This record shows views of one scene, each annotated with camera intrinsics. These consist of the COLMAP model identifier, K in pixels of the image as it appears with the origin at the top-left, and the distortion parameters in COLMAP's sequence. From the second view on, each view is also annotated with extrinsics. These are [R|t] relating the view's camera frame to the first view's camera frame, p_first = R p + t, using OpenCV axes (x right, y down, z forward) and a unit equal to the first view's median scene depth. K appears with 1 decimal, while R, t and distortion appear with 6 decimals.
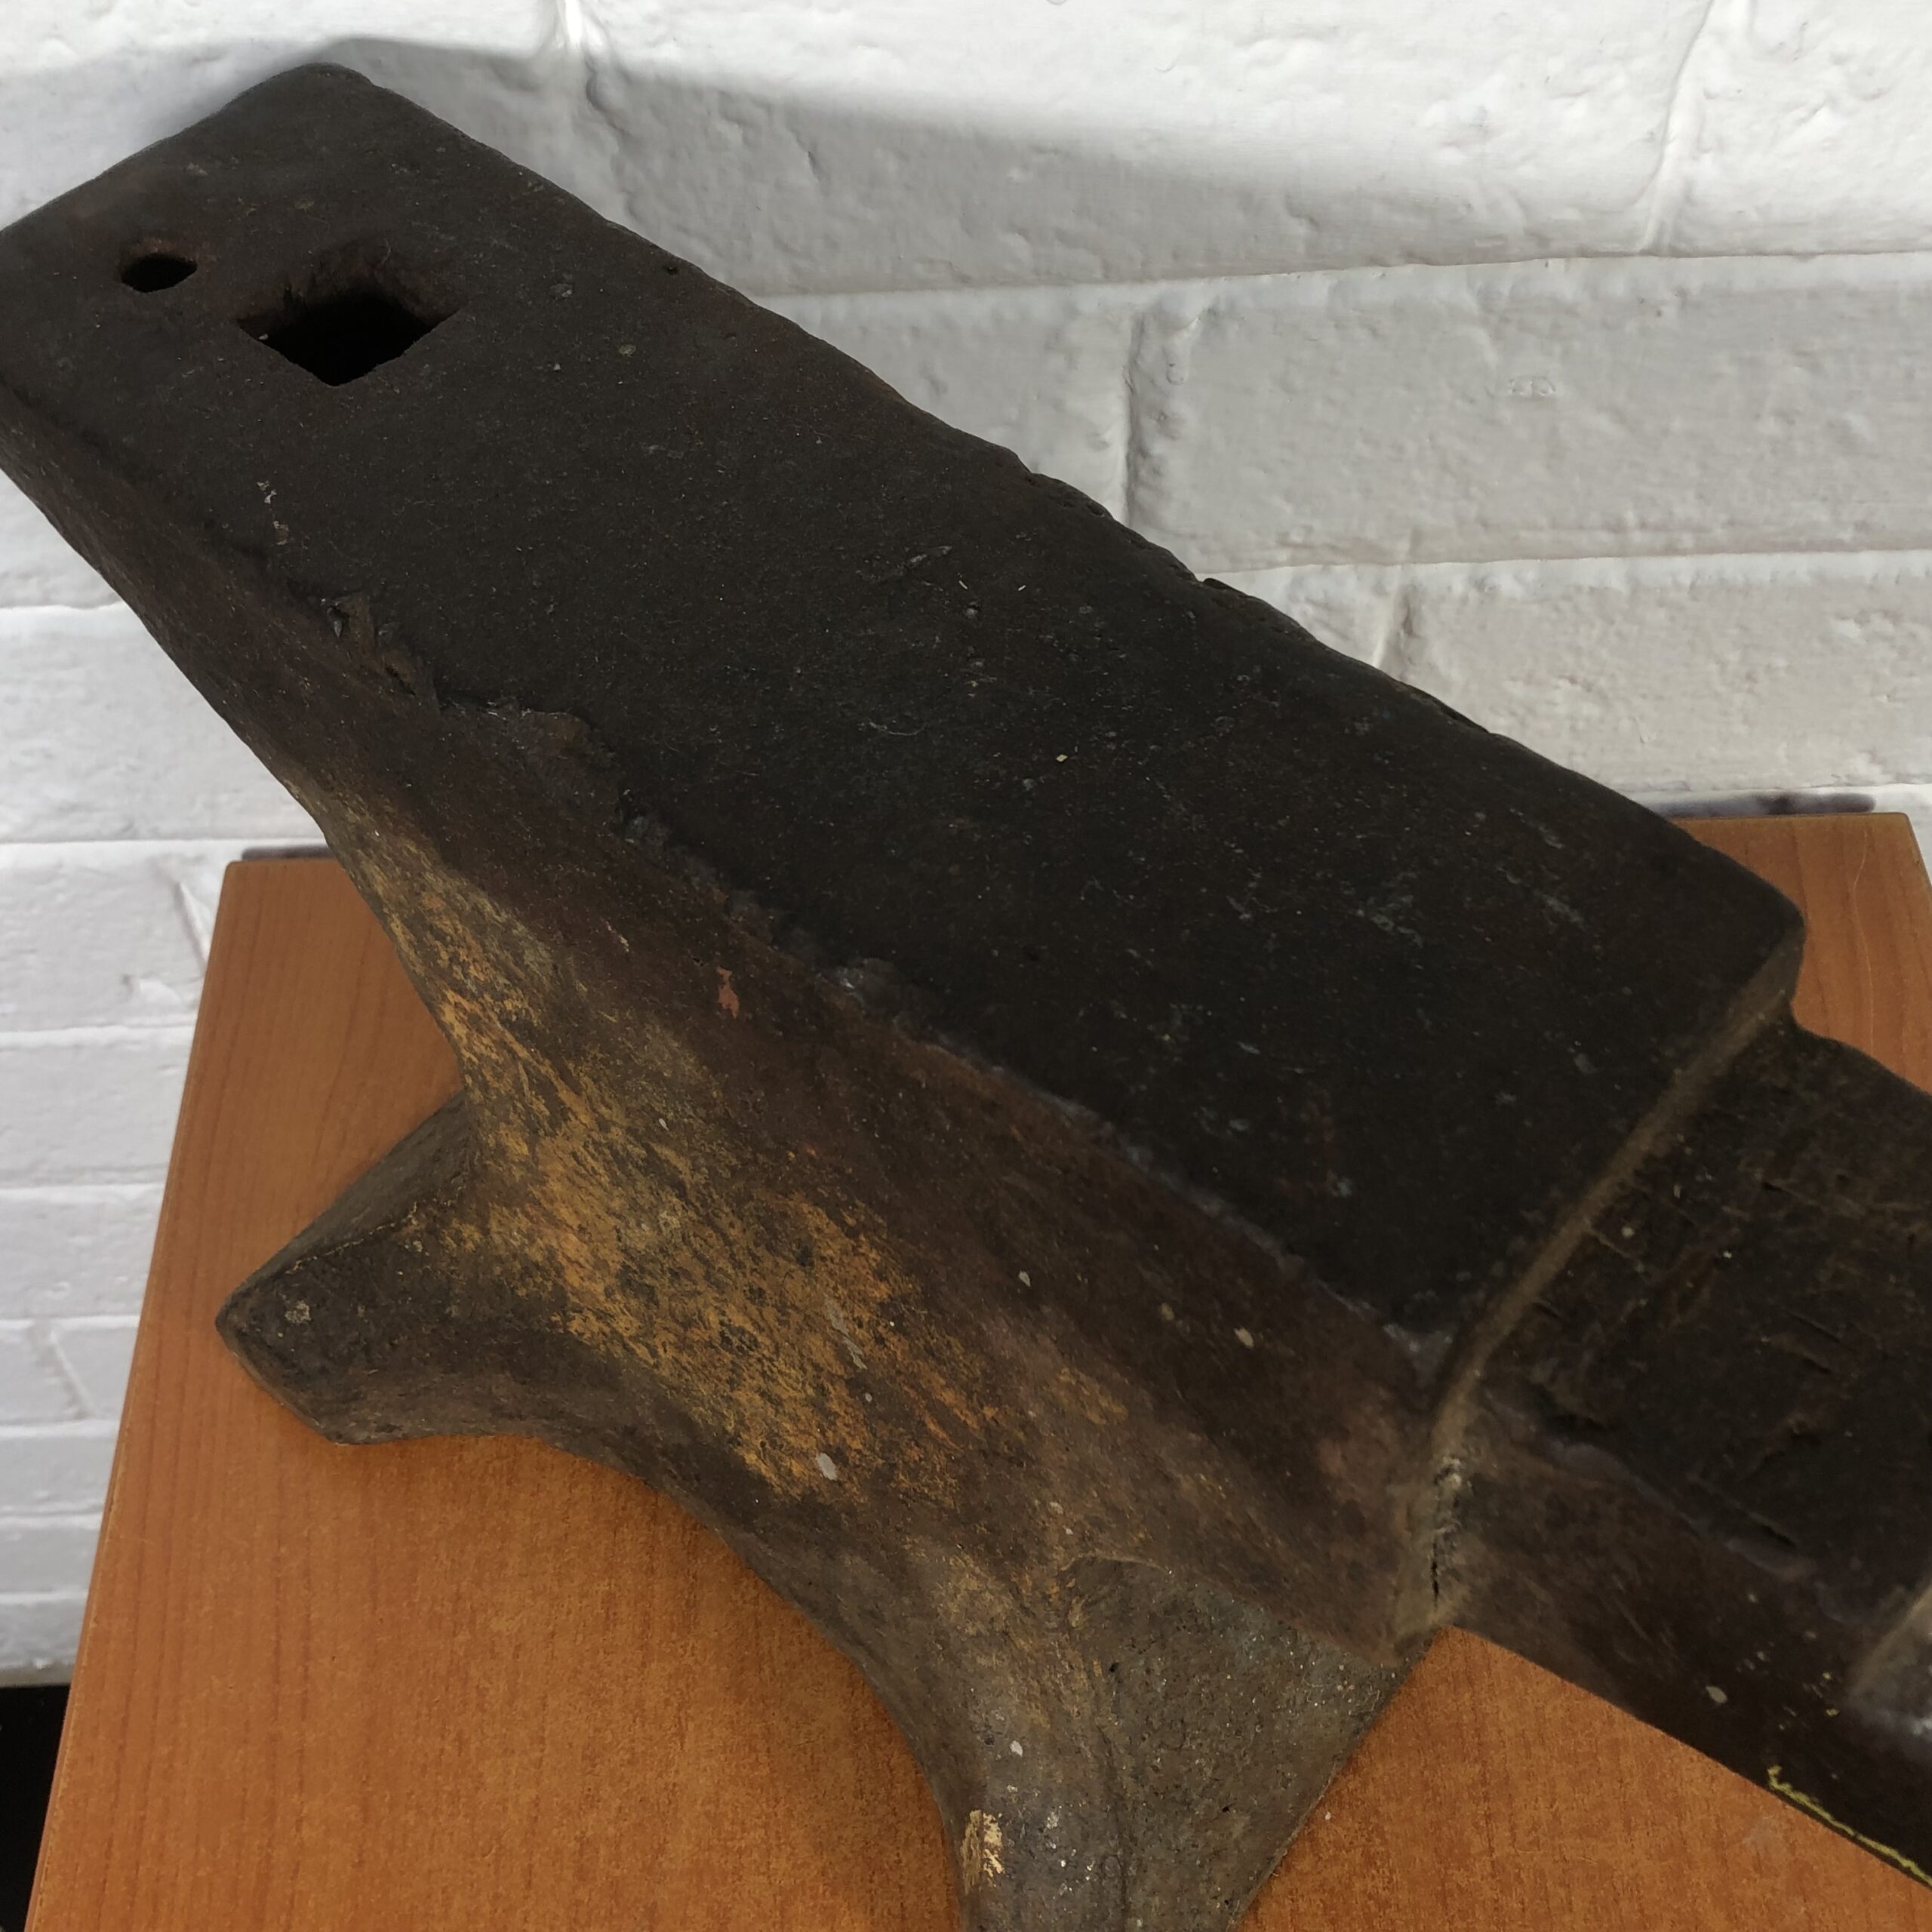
lens RADIAL K [[2422.0, 0, 949.3], [0, 2422.0, 970.8], [0, 0, 1]] dist [0.008784, 0.000000]
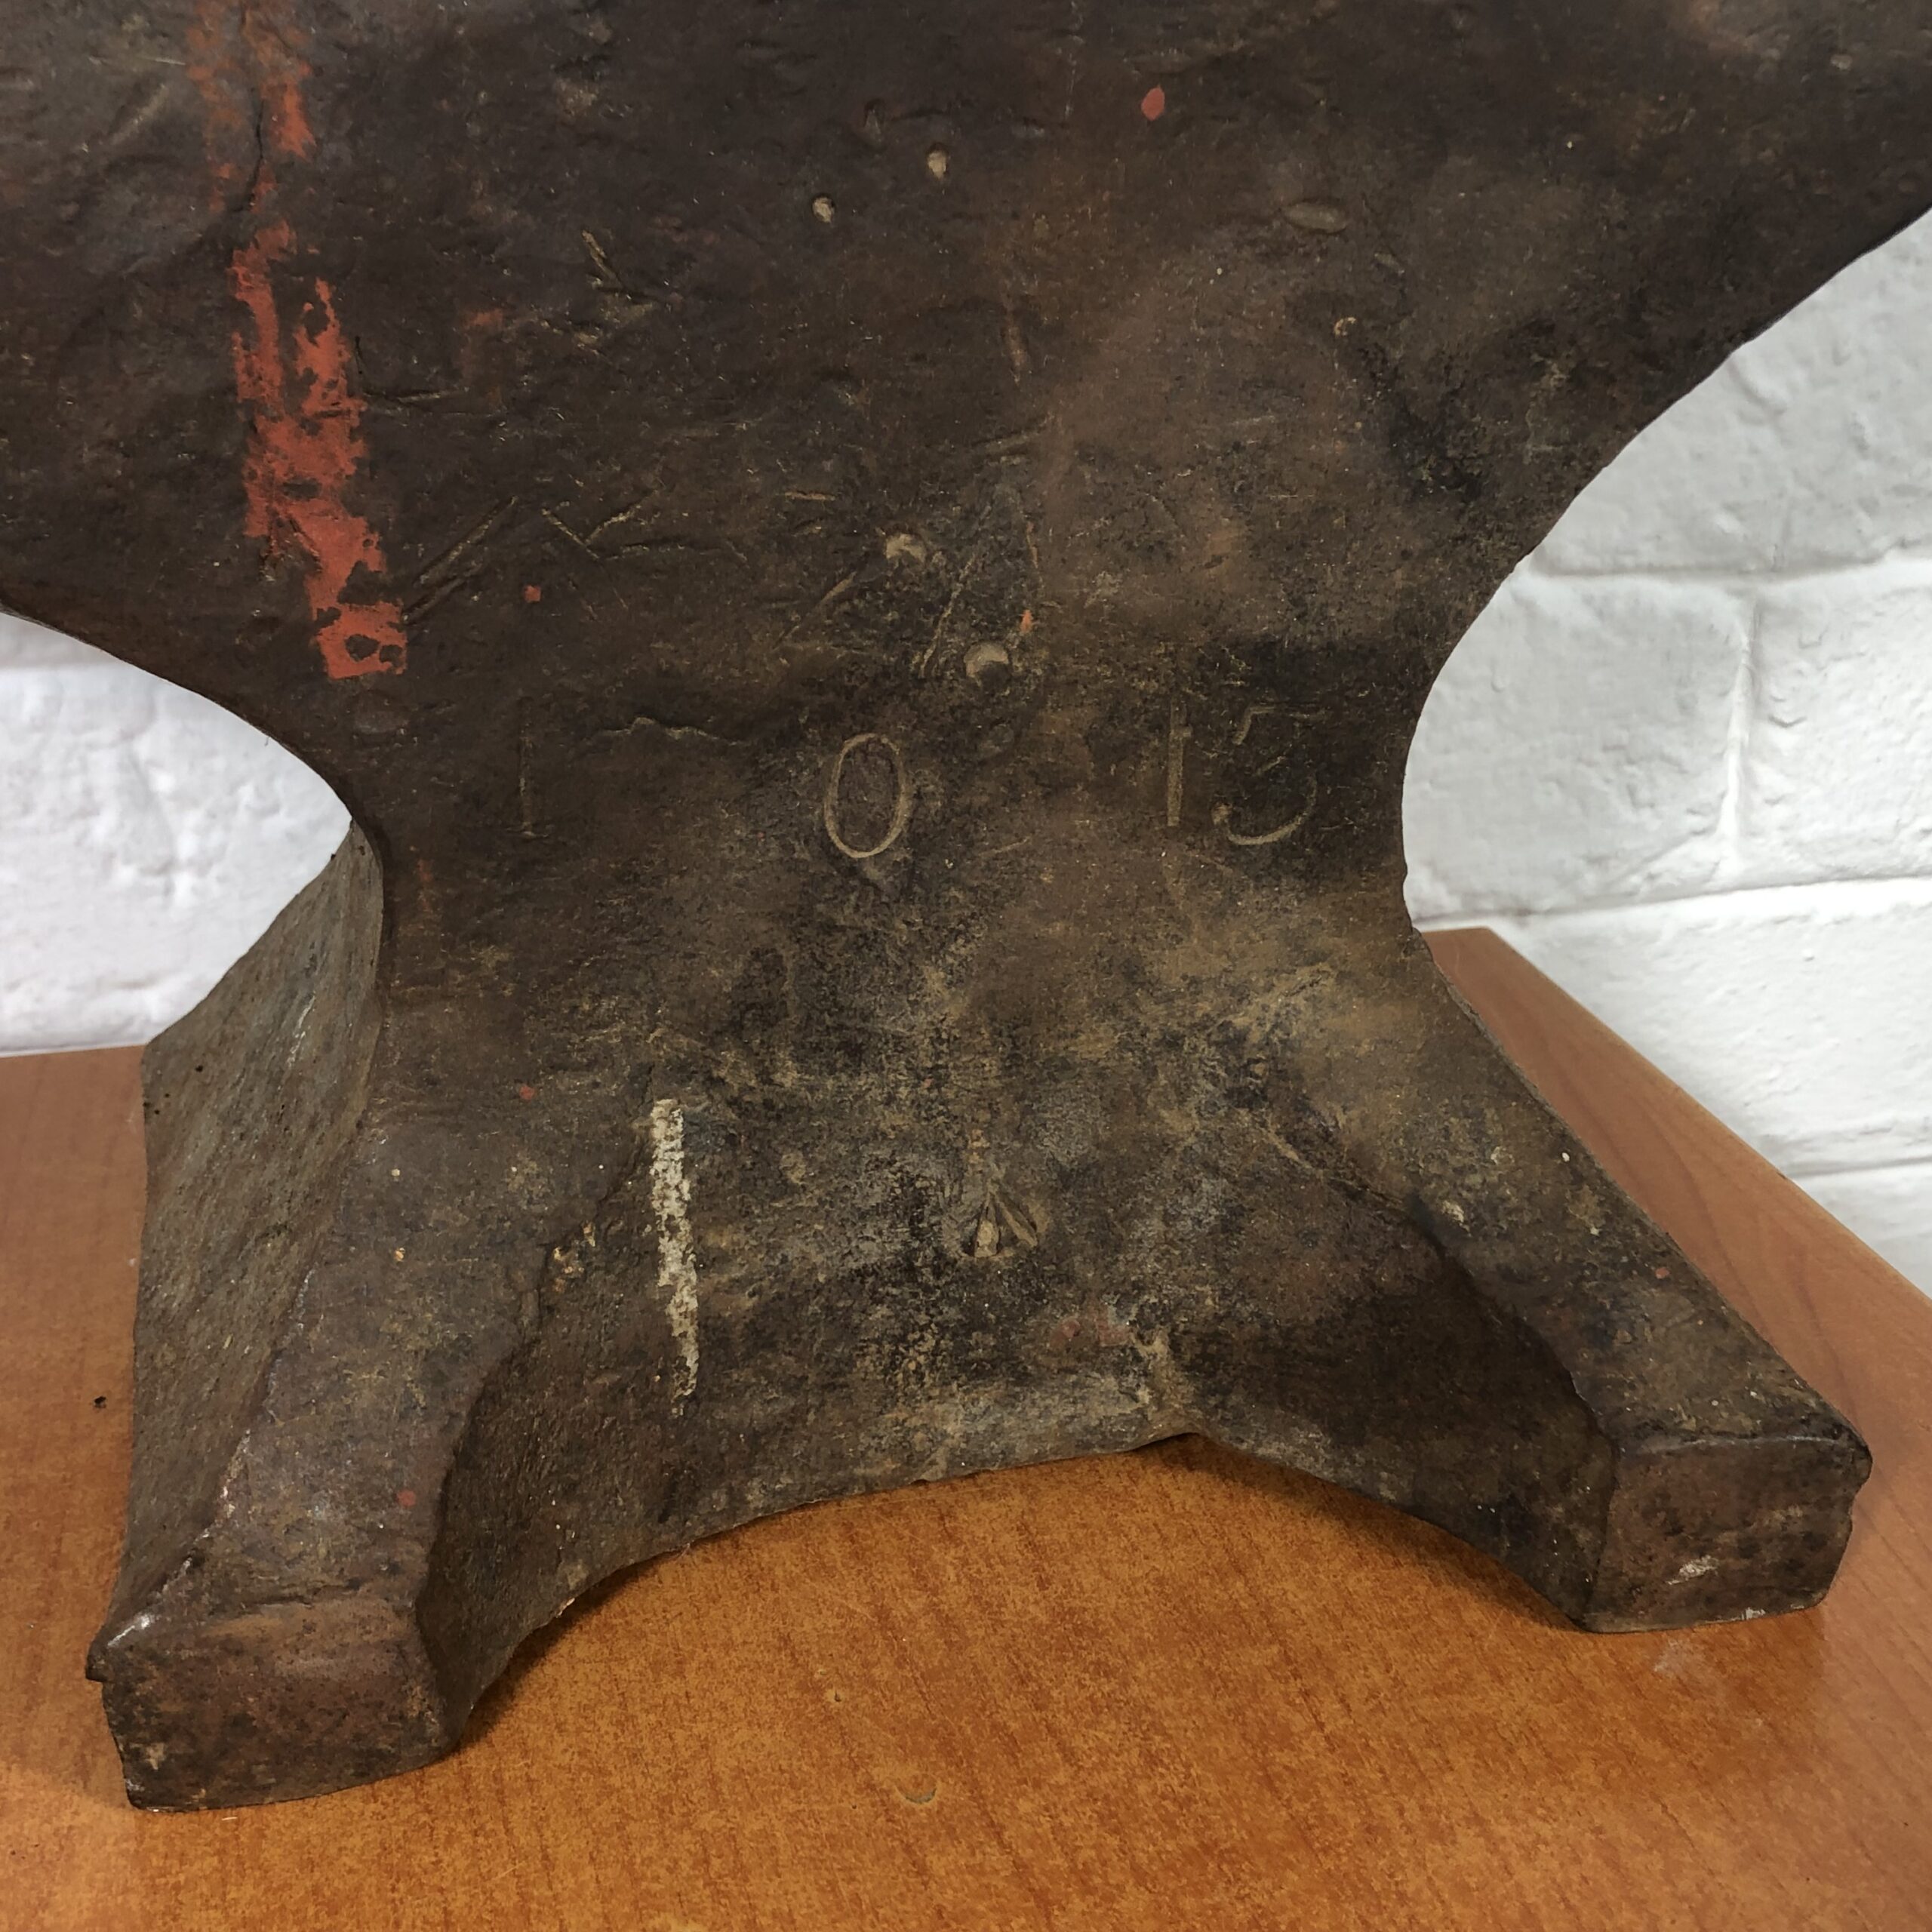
lens RADIAL K [[2422.0, 0, 956.4], [0, 2422.0, 984.9], [0, 0, 1]] dist [0.008784, 0.000000]
pose [[0.974403, -0.066254, 0.214824, -0.009868], [0.167648, 0.850805, -0.498021, 0.505090], [-0.149777, 0.521288, 0.840134, 0.328928]]
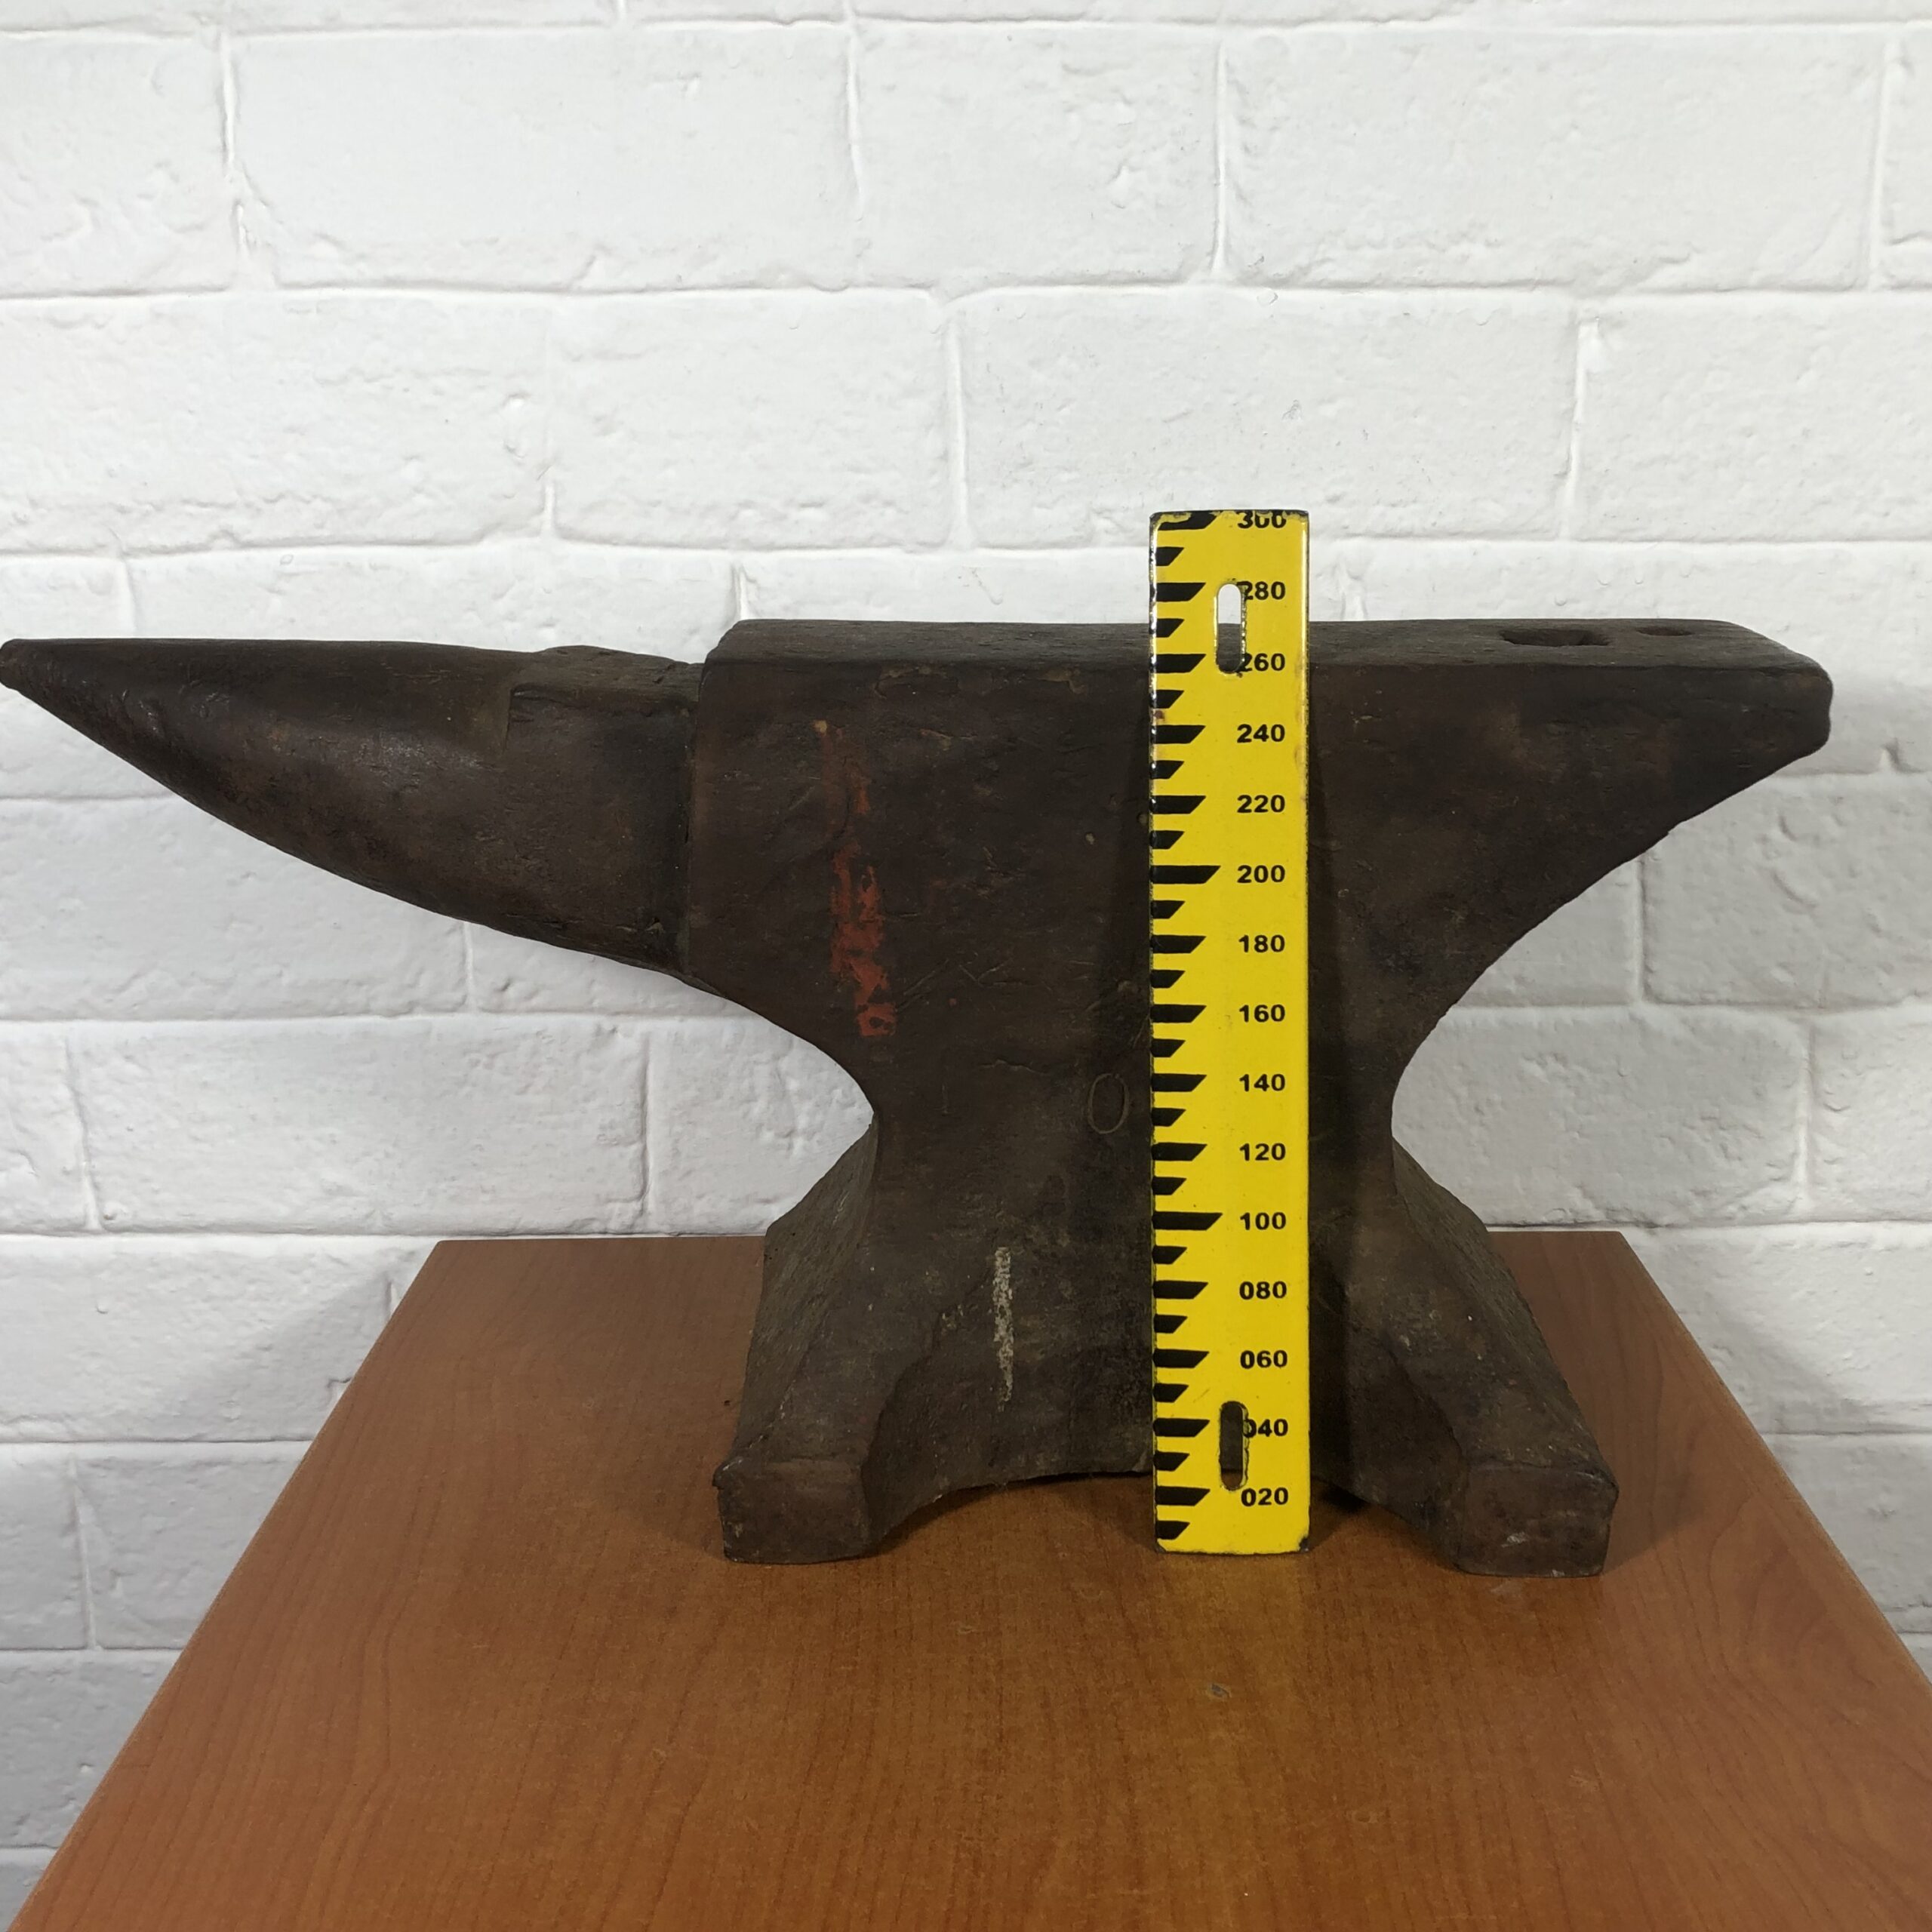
lens RADIAL K [[2422.0, 0, 992.0], [0, 2422.0, 919.4], [0, 0, 1]] dist [0.008784, 0.000000]
pose [[0.999690, 0.010200, -0.022693, 0.078711], [-0.022564, 0.755986, -0.654198, 0.955655], [0.010482, 0.654508, 0.755983, -0.256396]]
